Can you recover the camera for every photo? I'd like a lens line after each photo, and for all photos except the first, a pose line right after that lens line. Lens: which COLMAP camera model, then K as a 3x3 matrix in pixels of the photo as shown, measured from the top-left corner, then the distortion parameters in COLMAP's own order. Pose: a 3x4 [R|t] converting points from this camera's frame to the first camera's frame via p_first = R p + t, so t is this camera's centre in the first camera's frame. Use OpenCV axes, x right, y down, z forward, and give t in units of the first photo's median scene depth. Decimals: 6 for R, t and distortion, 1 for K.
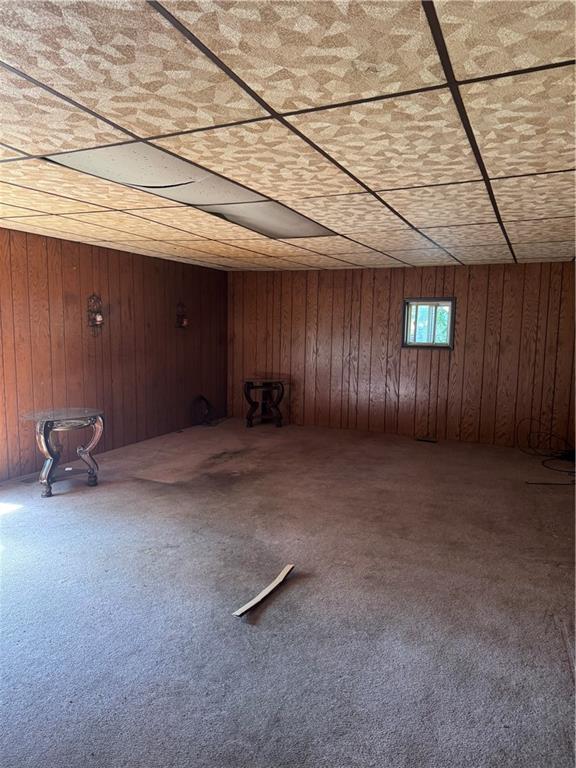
lens RADIAL K [[541.3, 0, 279.8], [0, 541.3, 385.1], [0, 0, 1]] dist [0.035698, -0.019196]
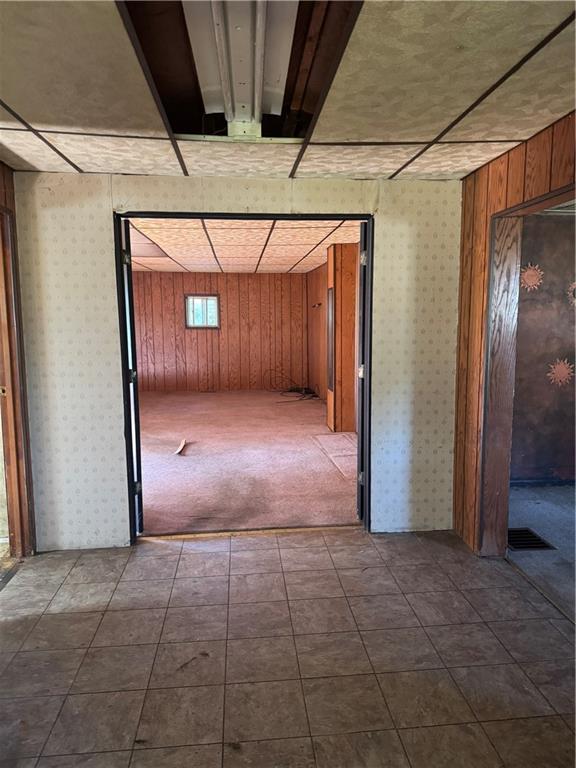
lens RADIAL K [[541.3, 0, 290.9], [0, 541.3, 384.5], [0, 0, 1]] dist [0.035698, -0.019196]
pose [[0.852760, -0.081691, 0.515874, -0.289062], [0.068777, 0.996655, 0.044134, 0.032766], [-0.517754, -0.002155, 0.855527, -0.363364]]
